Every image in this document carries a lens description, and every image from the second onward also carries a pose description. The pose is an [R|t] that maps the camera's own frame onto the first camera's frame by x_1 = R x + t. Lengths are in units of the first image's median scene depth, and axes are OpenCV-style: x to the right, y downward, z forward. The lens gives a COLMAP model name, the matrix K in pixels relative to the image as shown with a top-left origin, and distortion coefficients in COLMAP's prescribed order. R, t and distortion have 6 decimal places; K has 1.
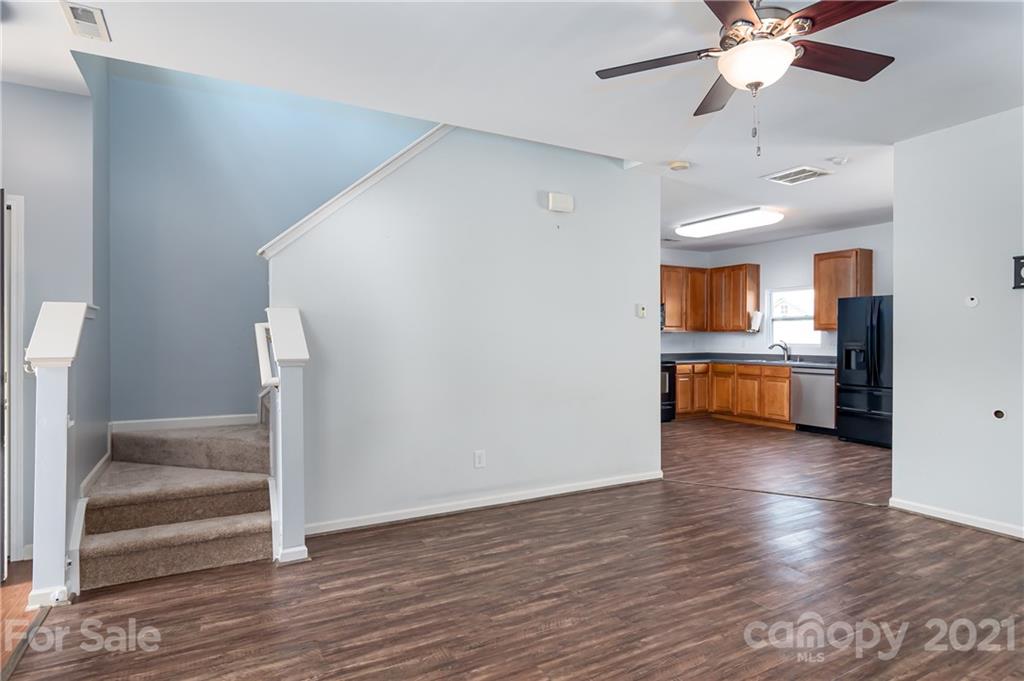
lens RADIAL K [[557.5, 0, 507.8], [0, 557.5, 341.7], [0, 0, 1]] dist [0.001895, -0.000012]
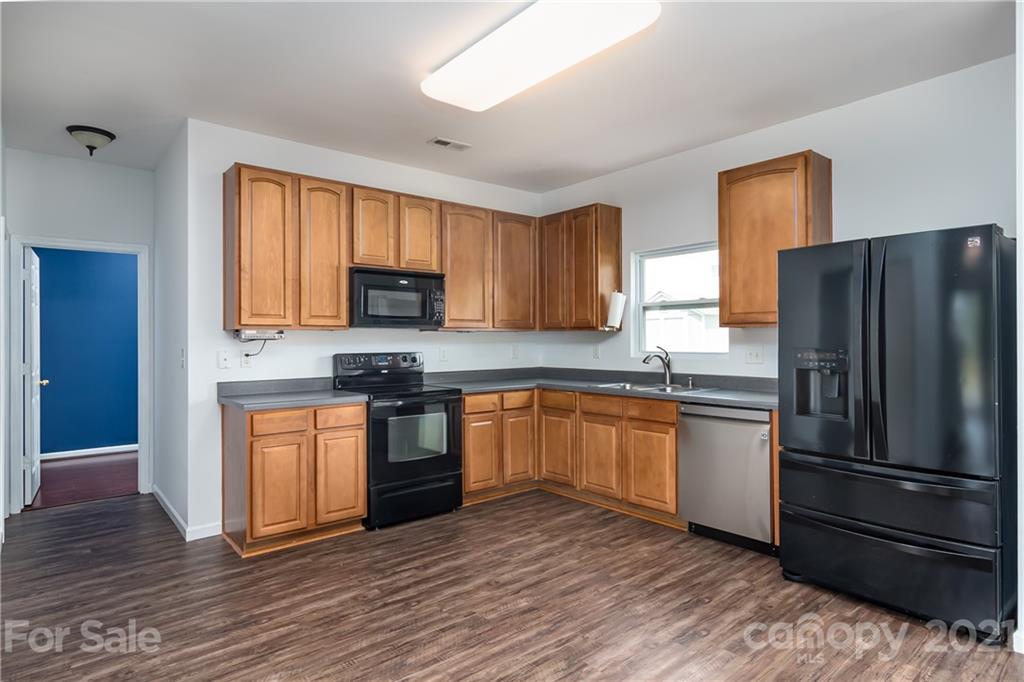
lens RADIAL K [[560.8, 0, 507.5], [0, 560.8, 338.6], [0, 0, 1]] dist [-0.000933, -0.000032]
pose [[0.981553, -0.003667, 0.191155, 0.581053], [0.005934, 0.999919, -0.011292, -0.010009], [-0.191098, 0.012218, 0.981495, 1.184949]]
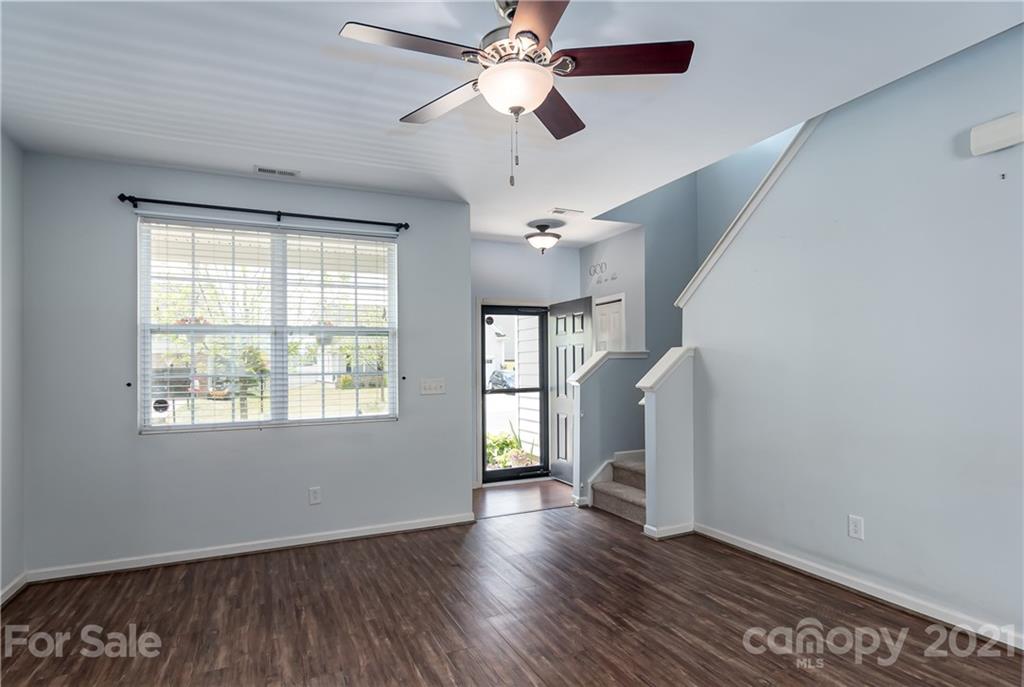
lens RADIAL K [[553.2, 0, 512.4], [0, 553.2, 361.2], [0, 0, 1]] dist [0.003284, 0.000788]
pose [[-0.066672, -0.008760, -0.997736, 0.882047], [0.007377, 0.999930, -0.009272, -0.018767], [0.997748, -0.007978, -0.066603, 0.680154]]
